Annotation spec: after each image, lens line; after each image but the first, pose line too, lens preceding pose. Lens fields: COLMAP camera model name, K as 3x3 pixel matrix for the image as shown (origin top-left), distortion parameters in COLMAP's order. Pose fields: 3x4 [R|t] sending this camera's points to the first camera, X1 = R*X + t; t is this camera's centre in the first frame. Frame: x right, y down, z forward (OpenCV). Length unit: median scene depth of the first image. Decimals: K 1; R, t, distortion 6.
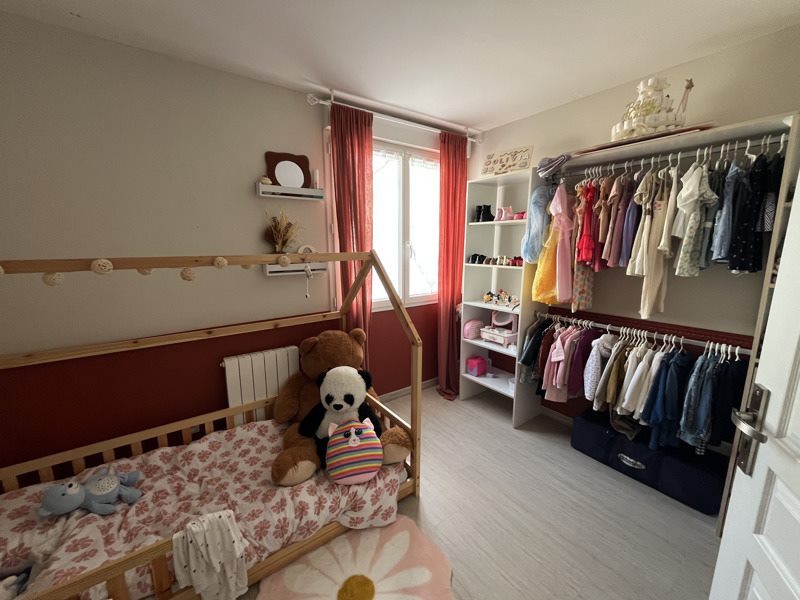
lens RADIAL K [[324.0, 0, 399.1], [0, 324.0, 303.3], [0, 0, 1]] dist [-0.001648, -0.000004]
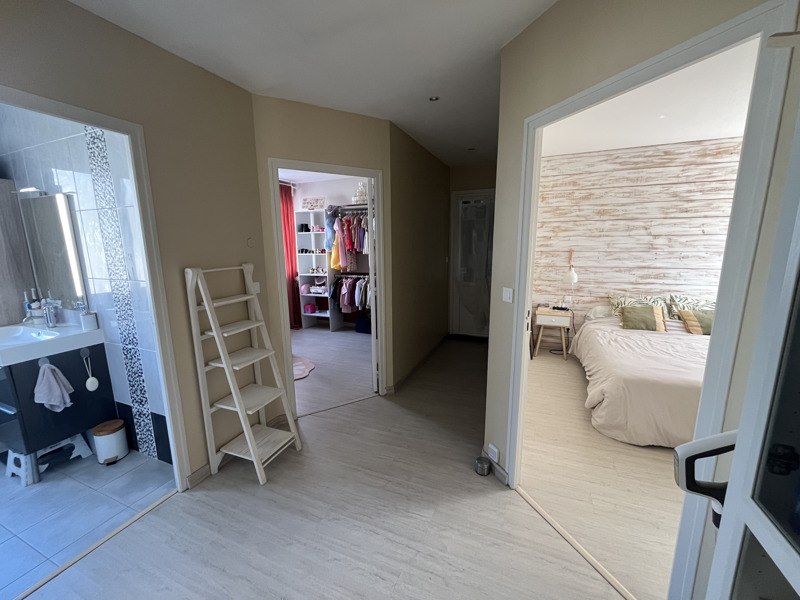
lens RADIAL K [[324.0, 0, 404.5], [0, 324.0, 300.7], [0, 0, 1]] dist [-0.001648, -0.000004]
pose [[0.854750, -0.101266, 0.509065, -0.290836], [0.106043, 0.994166, 0.019712, 0.203620], [-0.508091, 0.037134, 0.860503, -1.068142]]
